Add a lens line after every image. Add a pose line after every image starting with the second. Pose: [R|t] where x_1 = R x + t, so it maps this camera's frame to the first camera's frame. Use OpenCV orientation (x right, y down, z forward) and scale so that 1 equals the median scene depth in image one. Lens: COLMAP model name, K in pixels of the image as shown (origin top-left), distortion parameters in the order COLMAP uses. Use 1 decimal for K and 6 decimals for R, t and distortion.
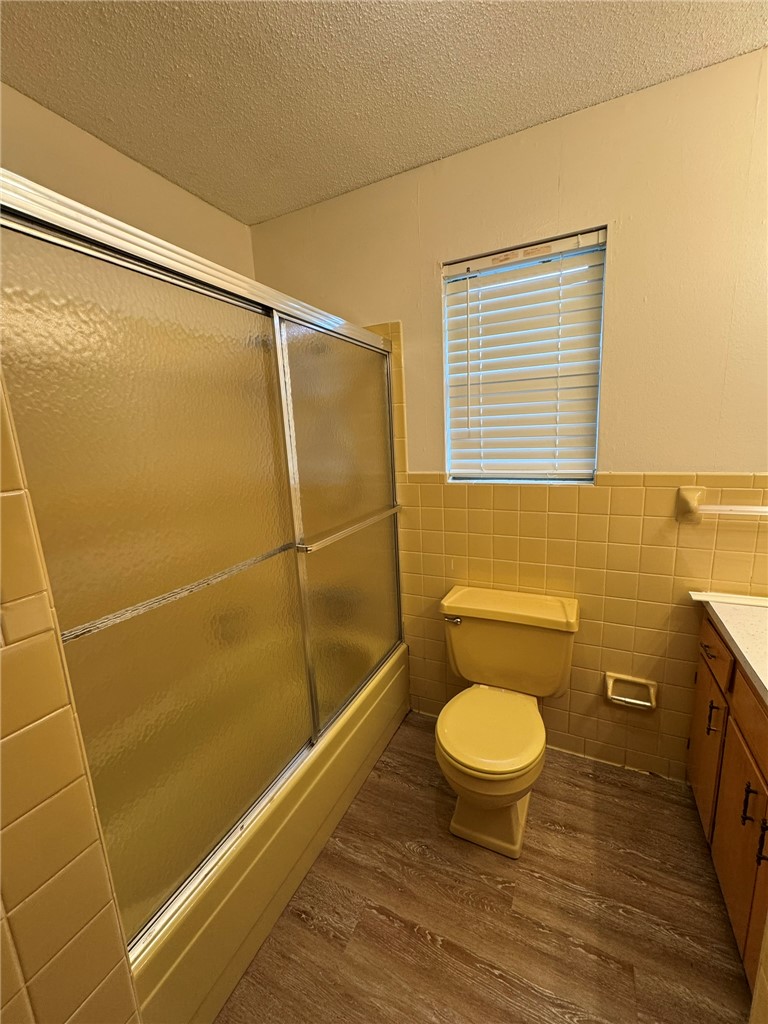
lens RADIAL K [[408.8, 0, 384.0], [0, 408.8, 512.0], [0, 0, 1]] dist [-0.003714, 0.000405]
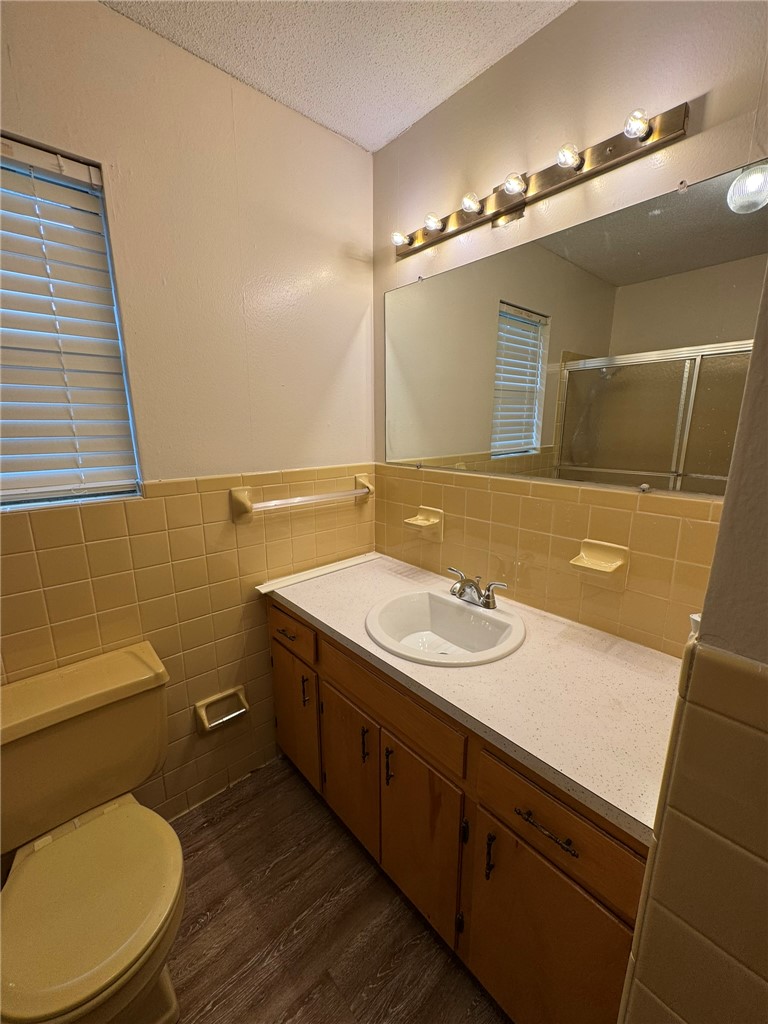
lens RADIAL K [[408.8, 0, 384.0], [0, 408.8, 512.0], [0, 0, 1]] dist [-0.003714, 0.000405]
pose [[0.375255, -0.152542, 0.914284, -0.053217], [0.162750, 0.981885, 0.097023, -0.040343], [-0.912522, 0.112391, 0.393283, 0.258907]]
